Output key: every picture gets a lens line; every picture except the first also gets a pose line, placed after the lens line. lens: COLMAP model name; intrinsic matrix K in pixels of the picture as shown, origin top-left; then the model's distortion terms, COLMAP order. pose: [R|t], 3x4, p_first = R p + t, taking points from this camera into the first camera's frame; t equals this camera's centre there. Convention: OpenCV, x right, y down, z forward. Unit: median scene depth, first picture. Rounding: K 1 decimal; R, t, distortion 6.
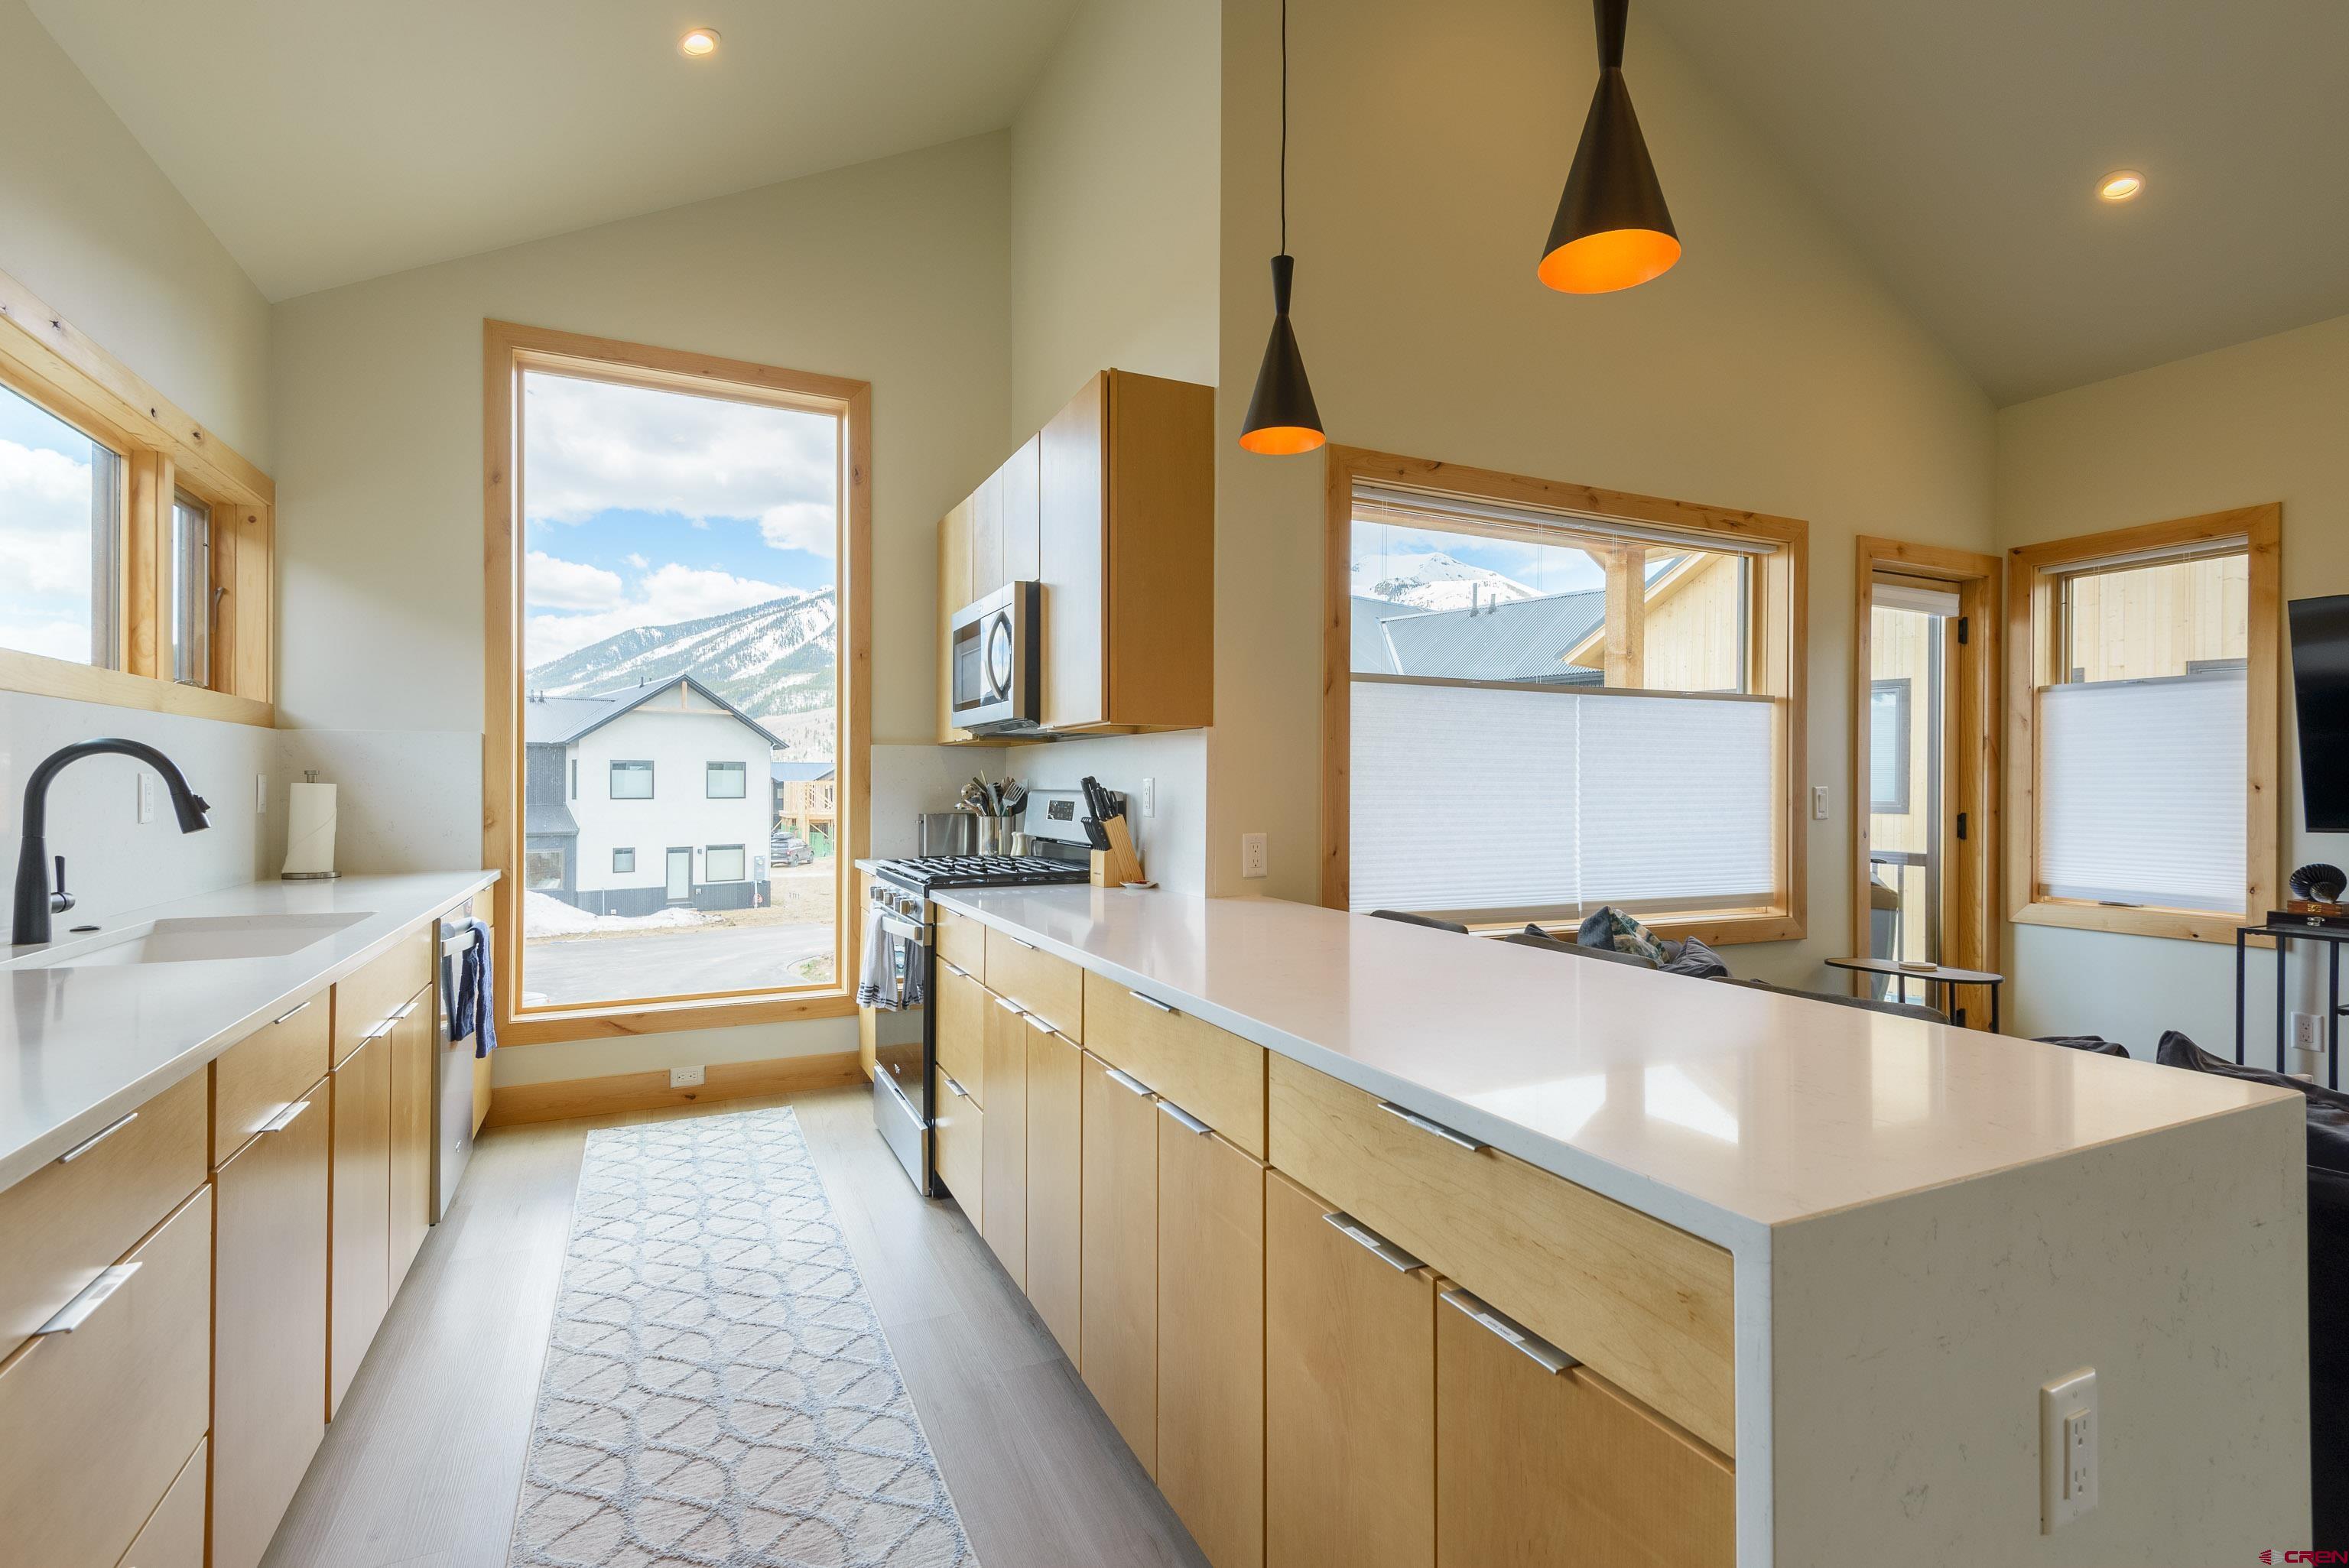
lens RADIAL K [[1078.5, 0, 1184.5], [0, 1078.5, 798.4], [0, 0, 1]] dist [0.022897, -0.001732]
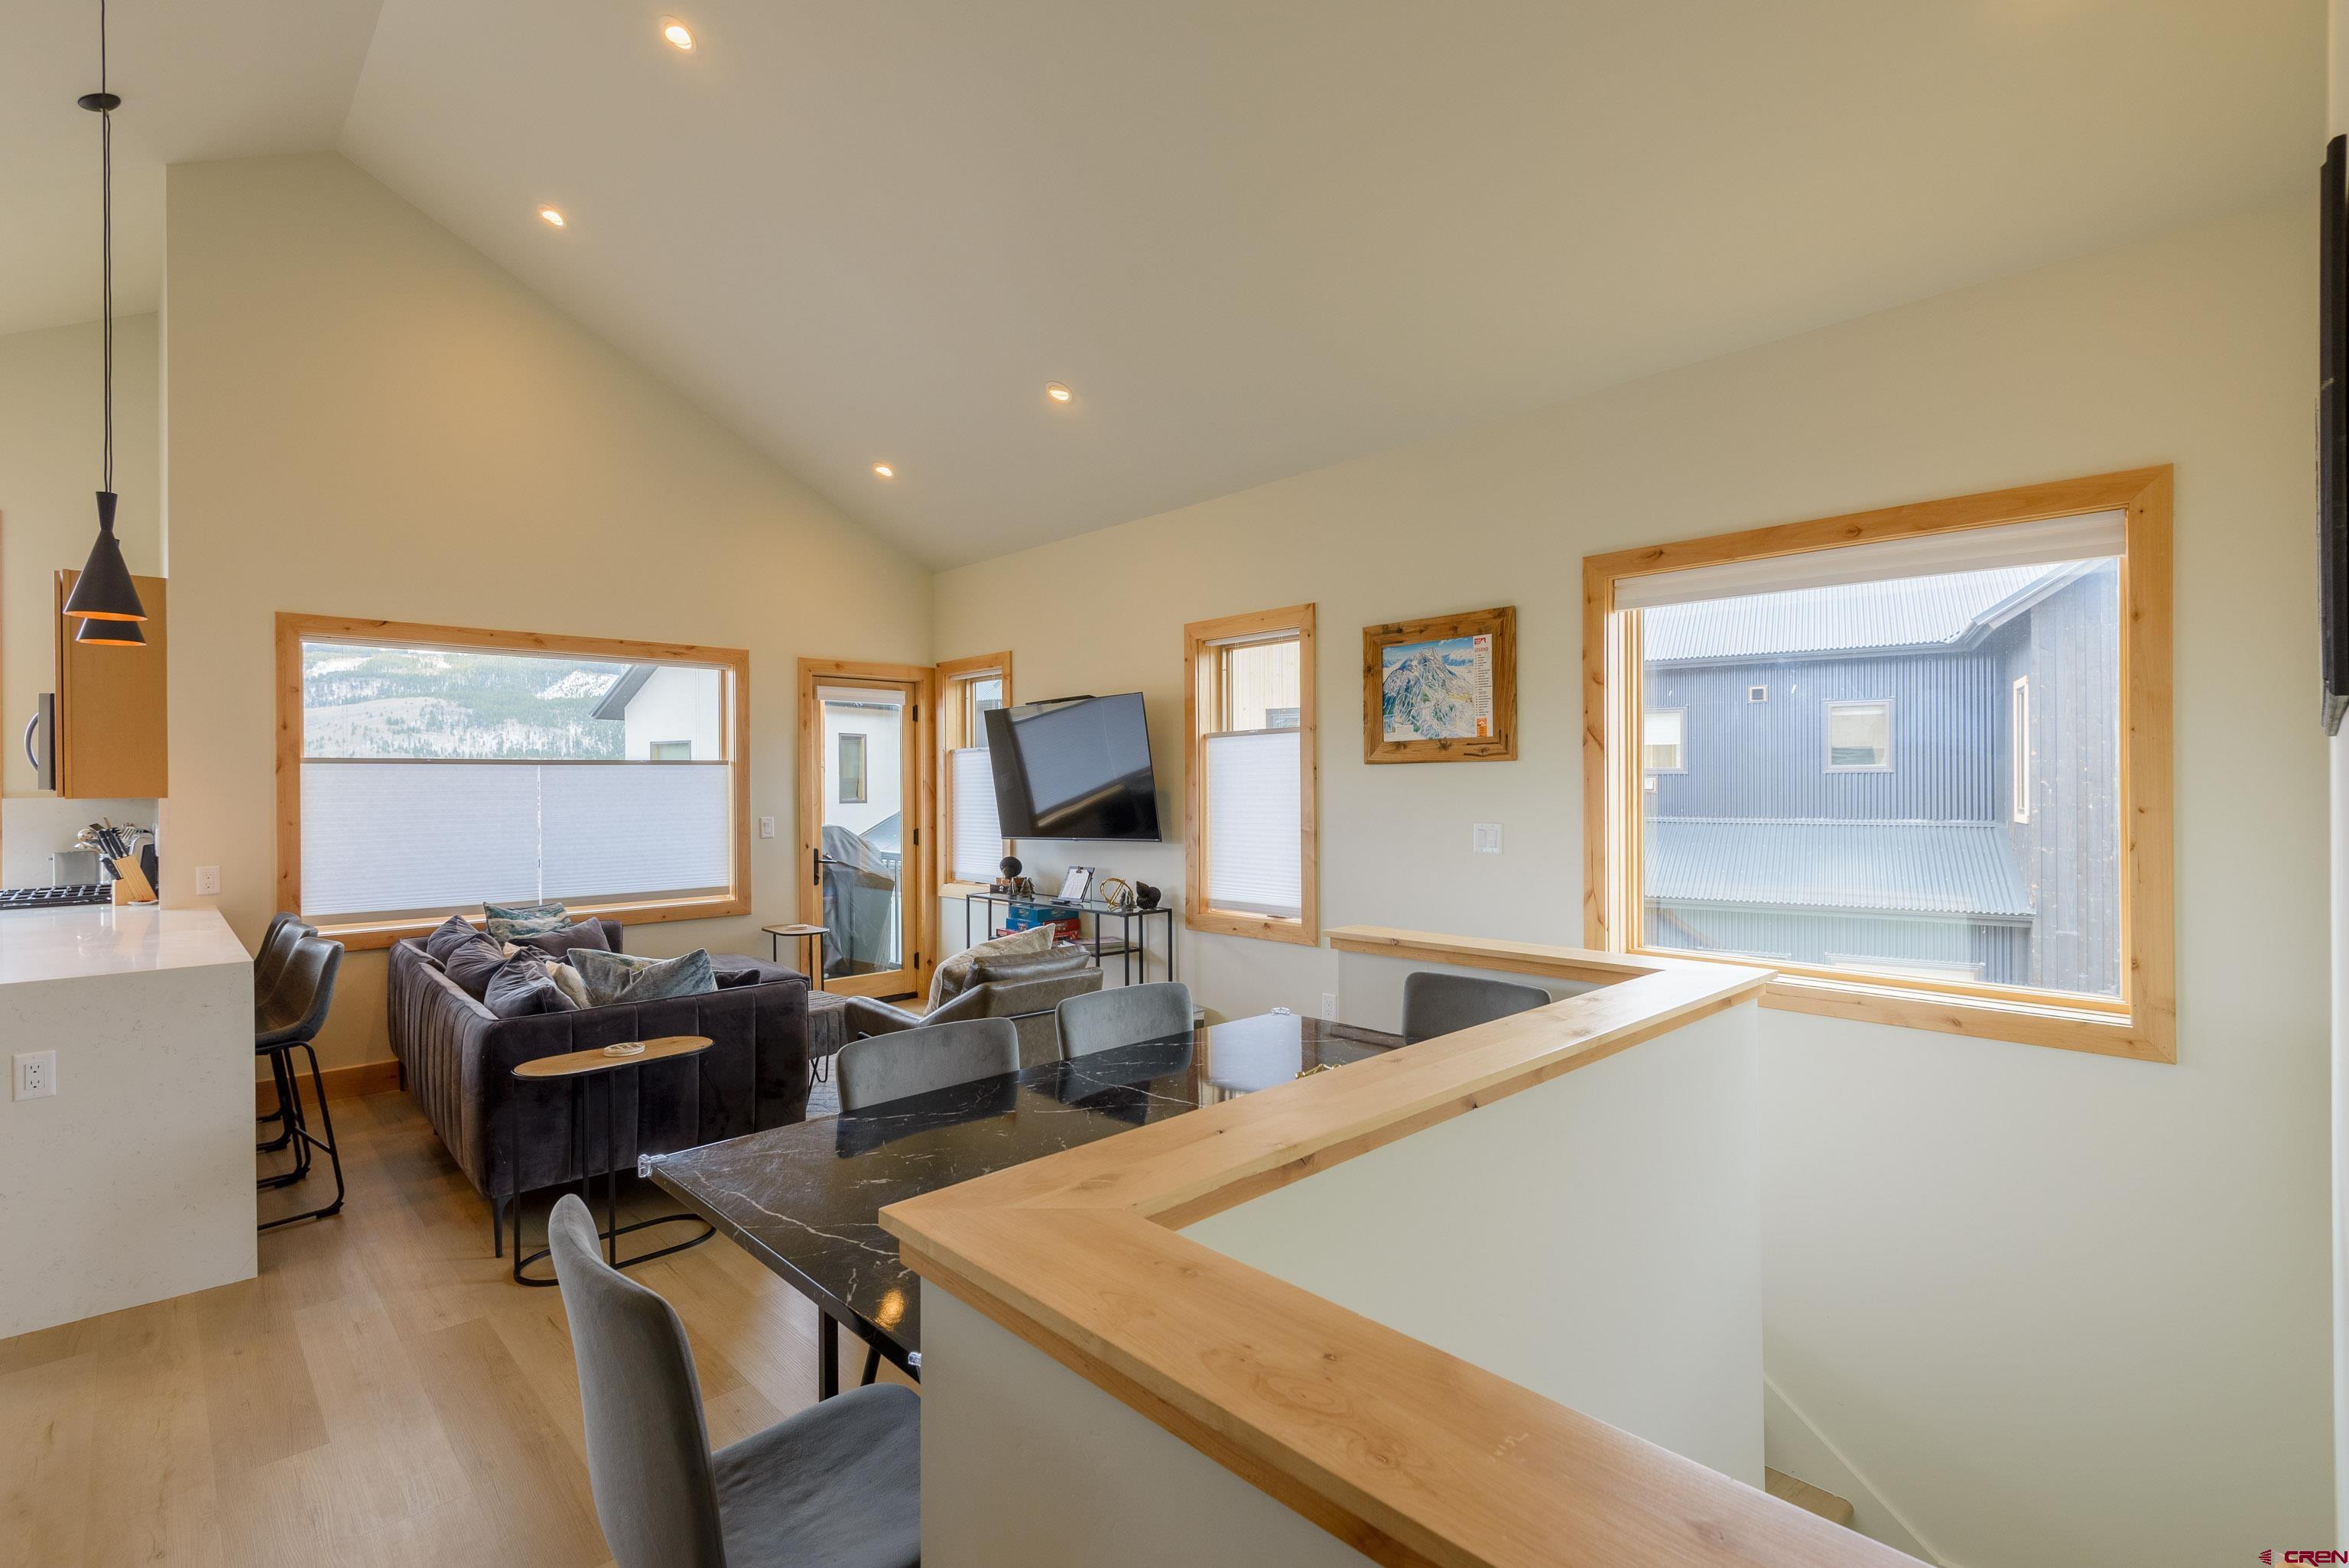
lens RADIAL K [[1078.5, 0, 1172.6], [0, 1078.5, 789.7], [0, 0, 1]] dist [0.022897, -0.001732]
pose [[0.952996, -0.015076, 0.302607, 0.671500], [0.016868, 0.999852, -0.003308, -0.035119], [-0.302512, 0.008257, 0.953110, -0.674290]]
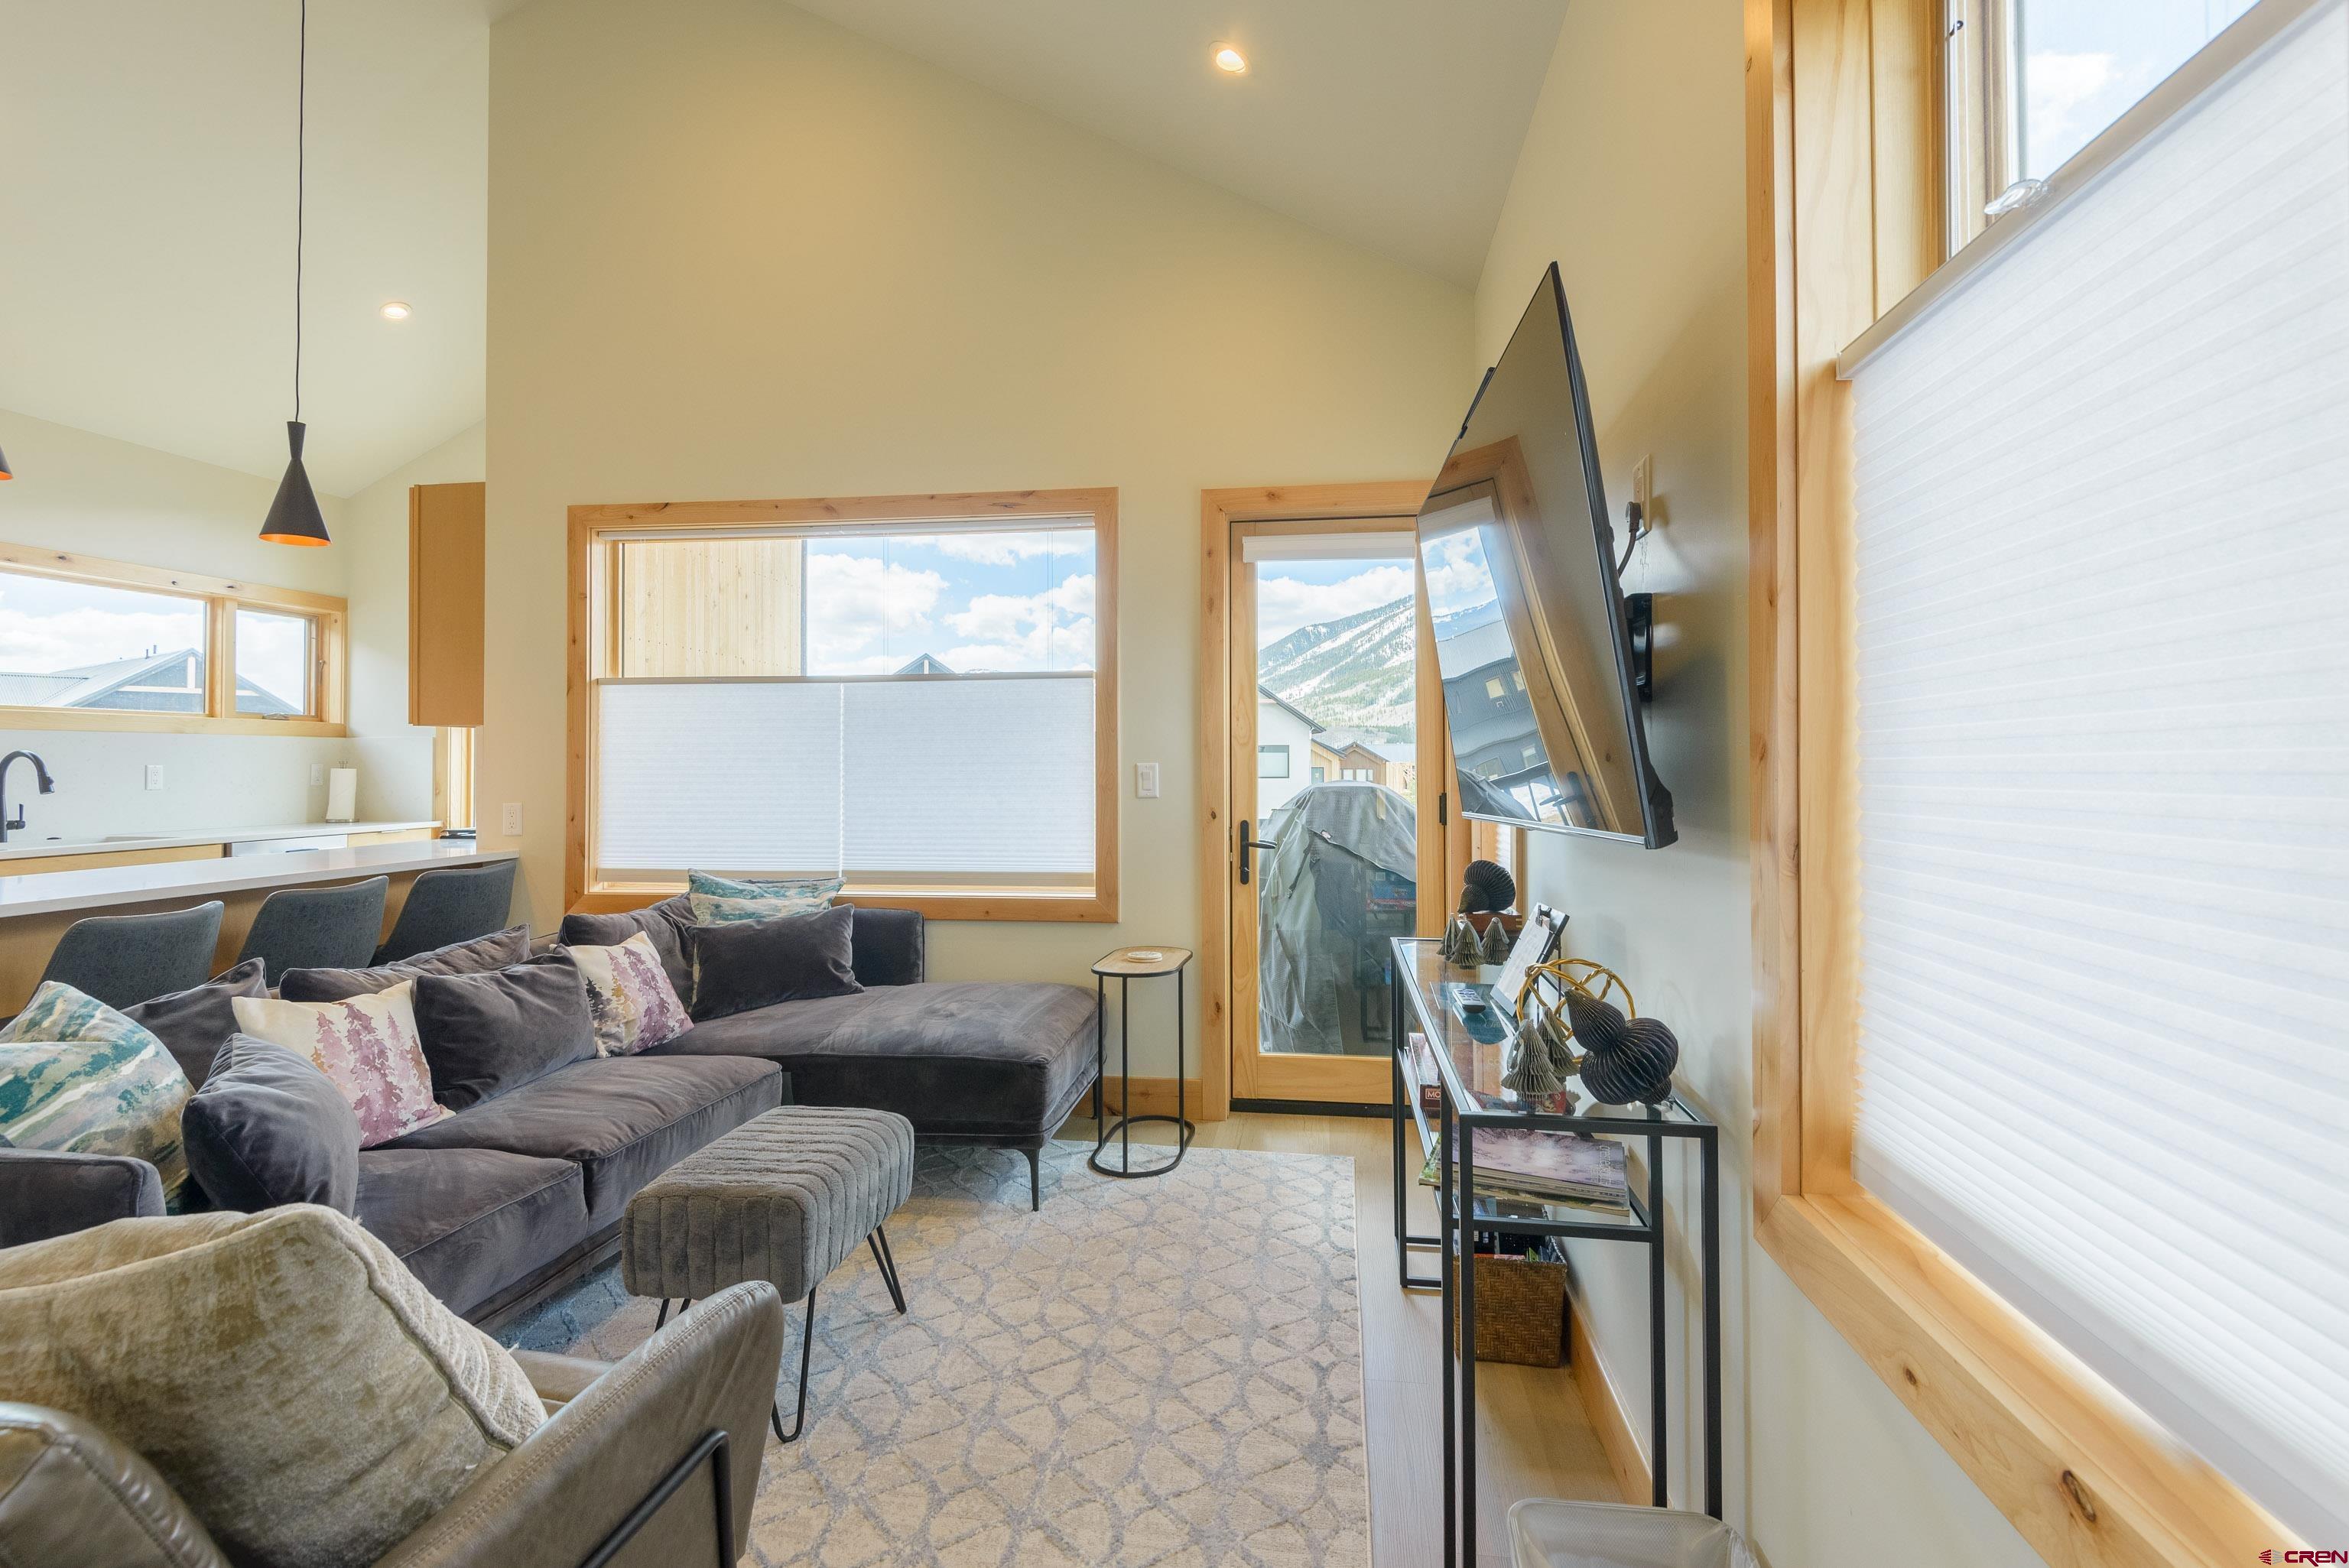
lens RADIAL K [[1078.5, 0, 1171.8], [0, 1078.5, 752.2], [0, 0, 1]] dist [0.022897, -0.001732]
pose [[0.834879, -0.014431, -0.550244, 1.118550], [0.001115, 0.999699, -0.024527, 0.003154], [0.550432, 0.019864, 0.834644, 0.233335]]
